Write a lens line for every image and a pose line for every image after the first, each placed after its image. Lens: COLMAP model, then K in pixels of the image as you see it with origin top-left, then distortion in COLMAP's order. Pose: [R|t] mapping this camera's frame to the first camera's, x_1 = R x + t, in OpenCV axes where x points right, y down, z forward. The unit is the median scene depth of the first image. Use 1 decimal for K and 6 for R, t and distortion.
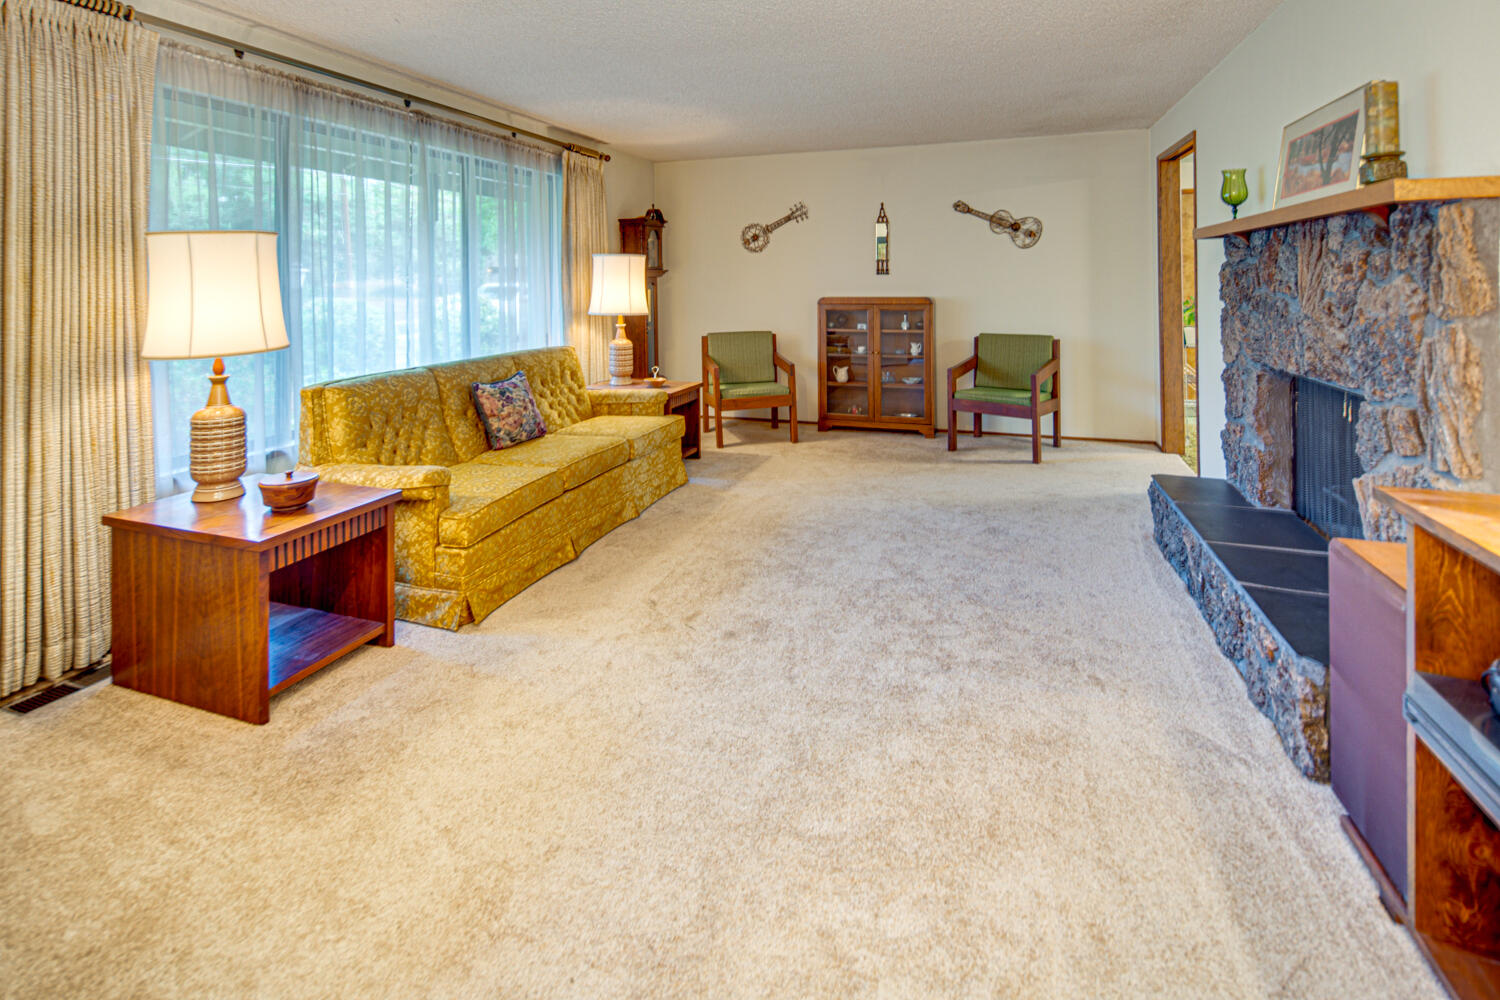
lens RADIAL K [[719.9, 0, 748.6], [0, 719.9, 275.5], [0, 0, 1]] dist [0.000921, -0.004135]
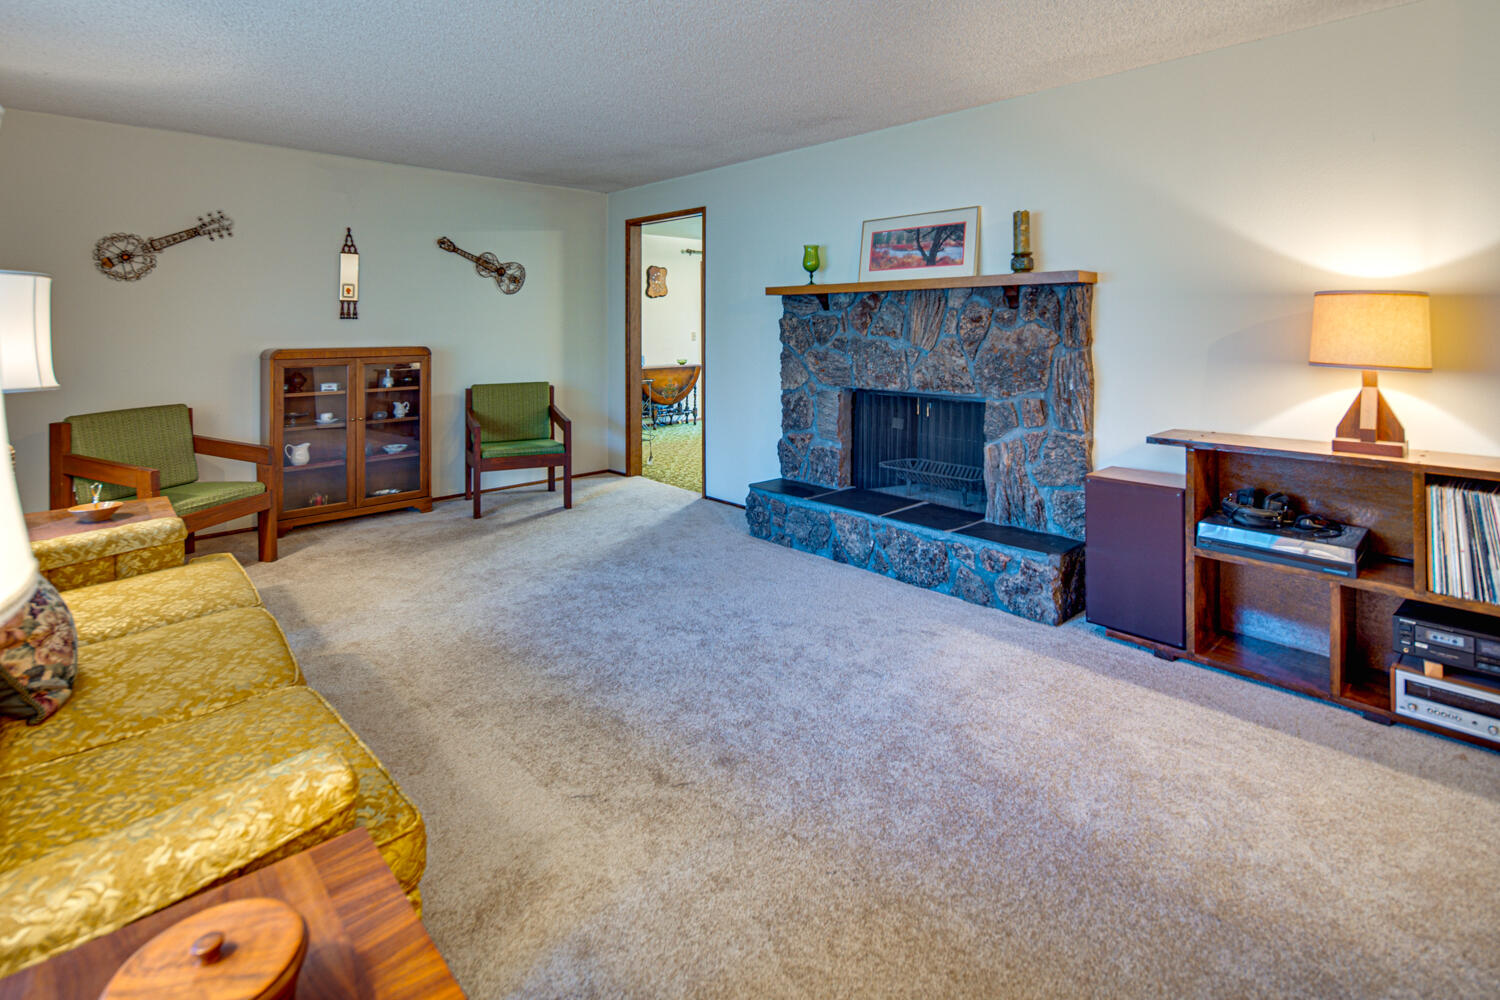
lens RADIAL K [[726.2, 0, 735.0], [0, 726.2, 319.2], [0, 0, 1]] dist [0.000348, -0.000839]
pose [[0.468817, 0.014217, 0.883181, -0.719680], [-0.007721, 0.999898, -0.011997, 0.011211], [-0.883261, -0.001194, 0.468879, 0.587643]]
